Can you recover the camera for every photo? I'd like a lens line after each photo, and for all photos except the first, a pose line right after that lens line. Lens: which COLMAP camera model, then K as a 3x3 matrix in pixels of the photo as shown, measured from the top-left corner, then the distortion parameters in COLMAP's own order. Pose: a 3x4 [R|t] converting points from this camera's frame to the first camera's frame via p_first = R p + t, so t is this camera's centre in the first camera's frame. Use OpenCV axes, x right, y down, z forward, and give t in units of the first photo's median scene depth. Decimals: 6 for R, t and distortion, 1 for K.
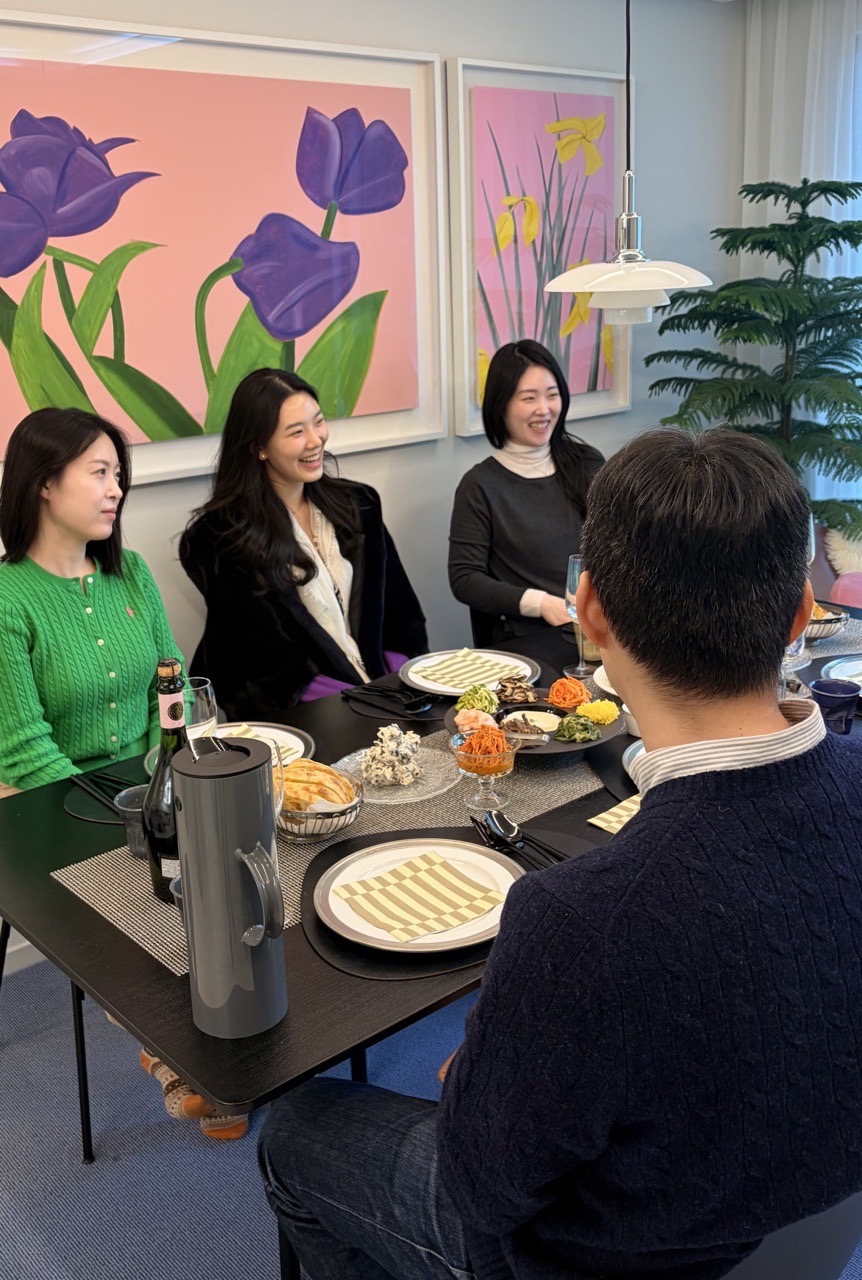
lens RADIAL K [[1290.0, 0, 431.0], [0, 1290.0, 640.0], [0, 0, 1]] dist [0.013582, -0.009034]
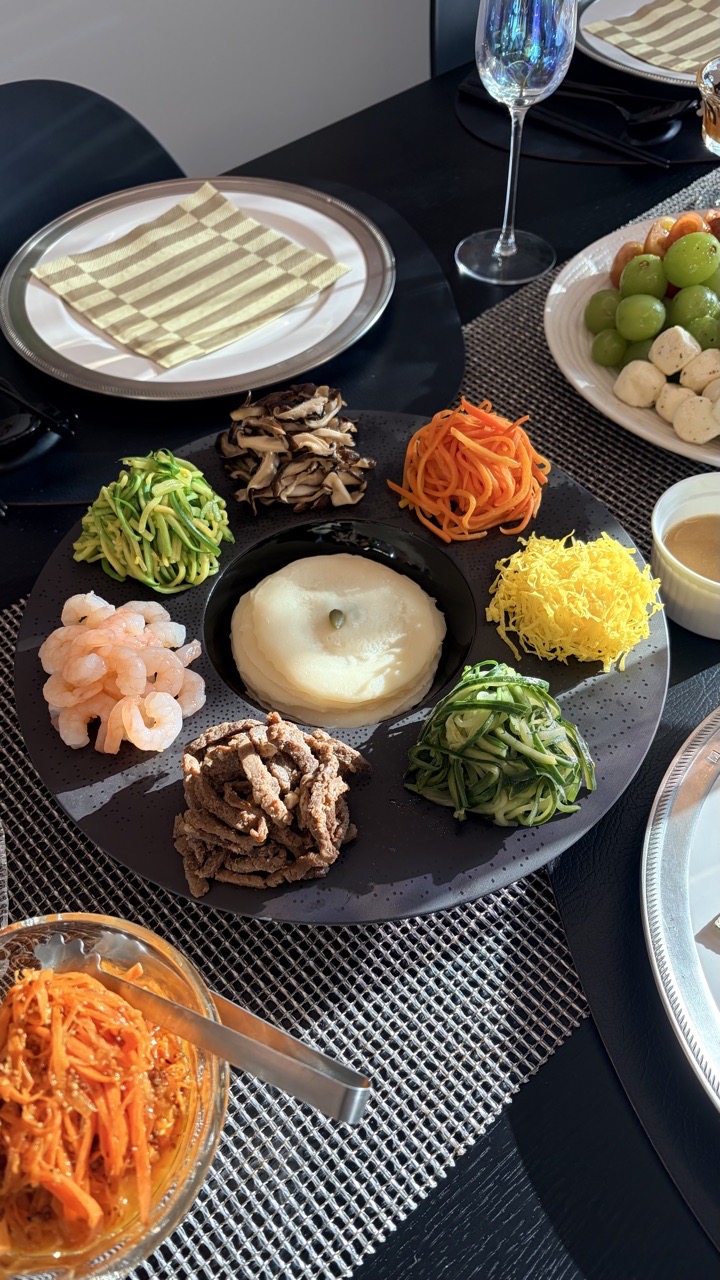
lens RADIAL K [[1069.7, 0, 360.0], [0, 1069.7, 640.0], [0, 0, 1]] dist [0.057835, 0.000898]
pose [[0.999718, -0.014274, 0.018973, 0.076578], [0.001744, 0.841110, 0.540862, -0.059316], [-0.023678, -0.540676, 0.840898, 0.777534]]
